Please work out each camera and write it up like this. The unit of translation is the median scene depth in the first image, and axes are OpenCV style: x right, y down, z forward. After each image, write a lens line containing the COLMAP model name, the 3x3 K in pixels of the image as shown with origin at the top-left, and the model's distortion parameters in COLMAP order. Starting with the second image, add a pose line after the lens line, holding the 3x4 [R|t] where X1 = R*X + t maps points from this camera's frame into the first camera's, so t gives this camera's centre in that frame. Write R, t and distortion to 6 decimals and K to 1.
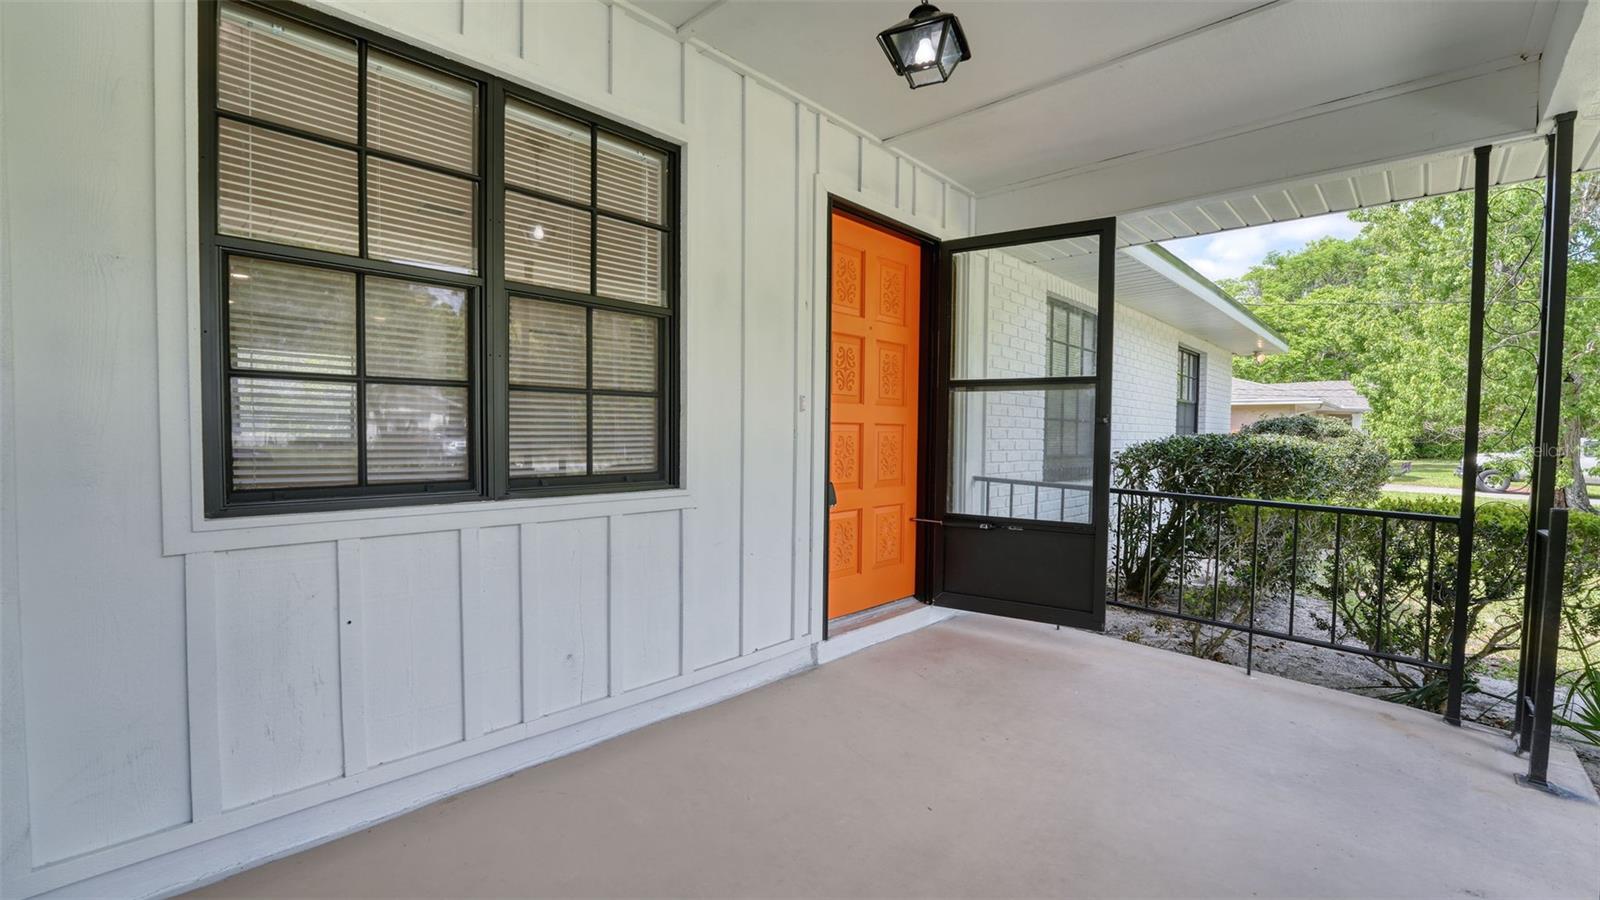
lens RADIAL K [[652.7, 0, 806.4], [0, 652.7, 455.5], [0, 0, 1]] dist [-0.027006, 0.000886]
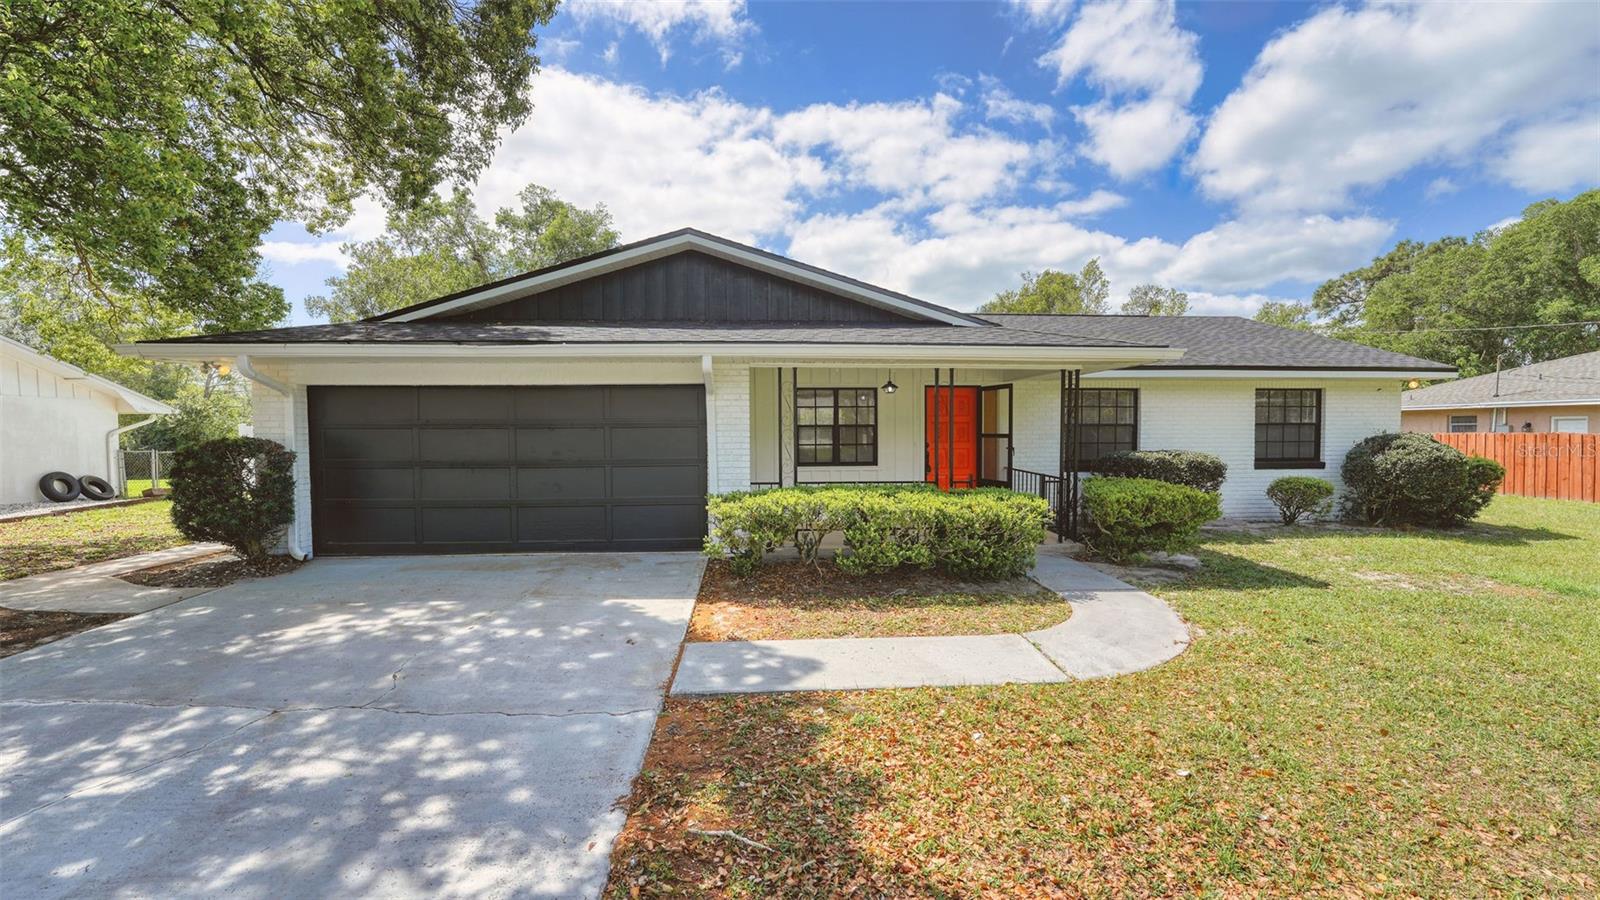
lens RADIAL K [[652.7, 0, 806.4], [0, 652.7, 455.5], [0, 0, 1]] dist [-0.027006, 0.000886]
pose [[0.735639, 0.012840, -0.677252, 2.617666], [-0.007911, 0.999915, 0.010365, -0.064886], [0.677328, -0.002267, 0.735678, -2.749950]]
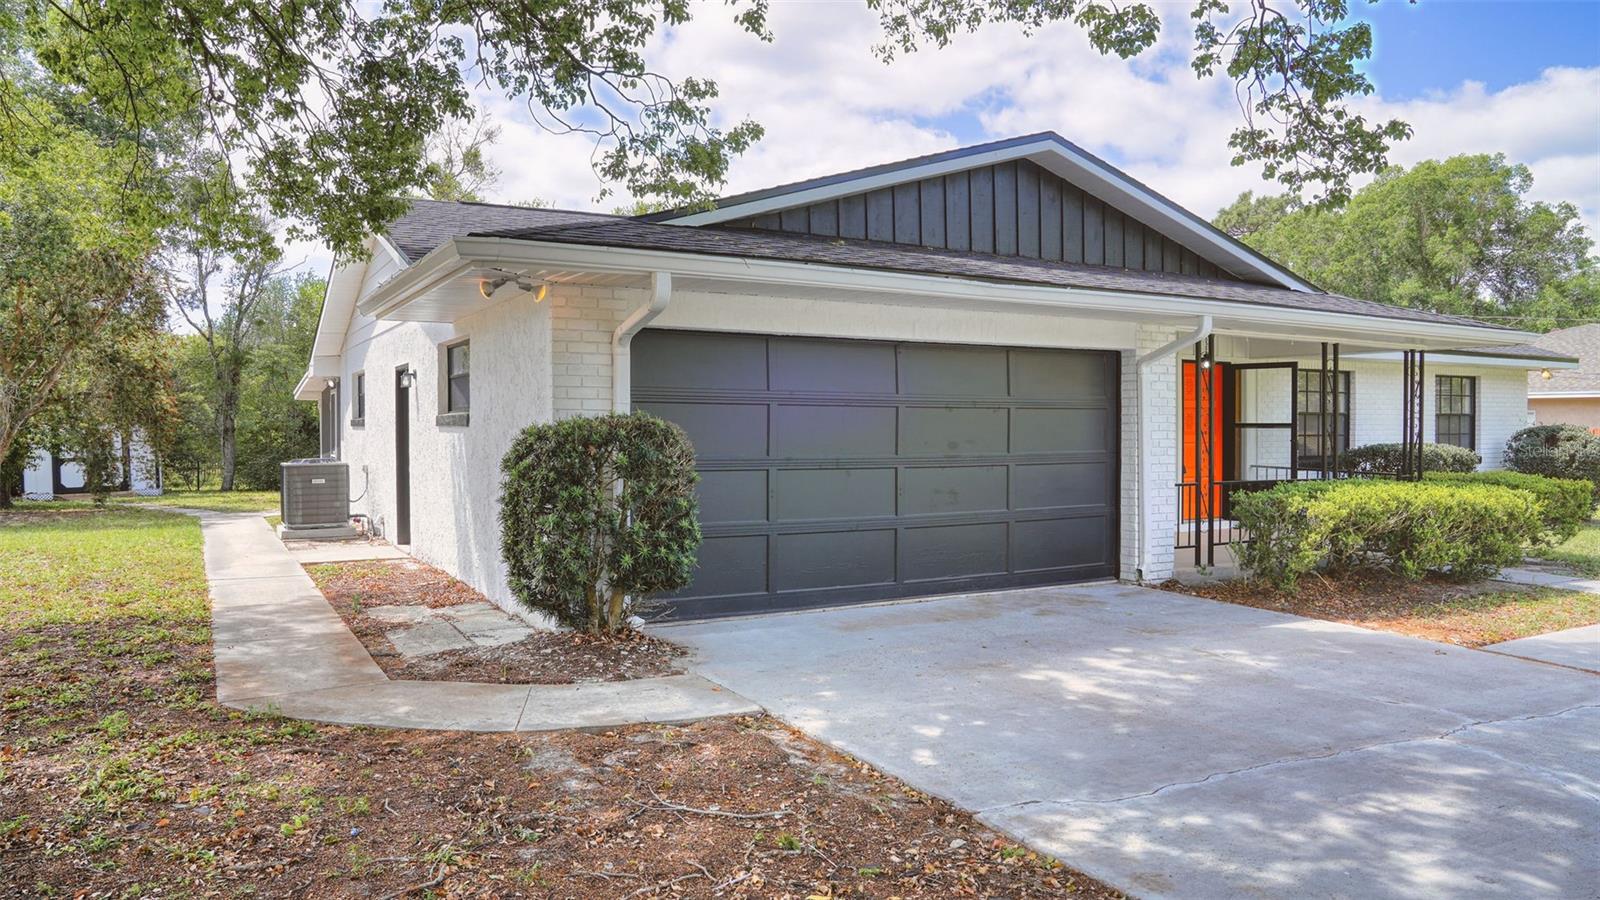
lens RADIAL K [[1129.7, 0, 800.0], [0, 1129.7, 450.0], [0, 0, 1]] dist [-0.136083, 0.107045]
pose [[0.965688, 0.002983, -0.259688, -0.295600], [-0.003744, 0.999990, -0.002438, -0.000251], [0.259678, 0.003327, 0.965690, -5.224388]]
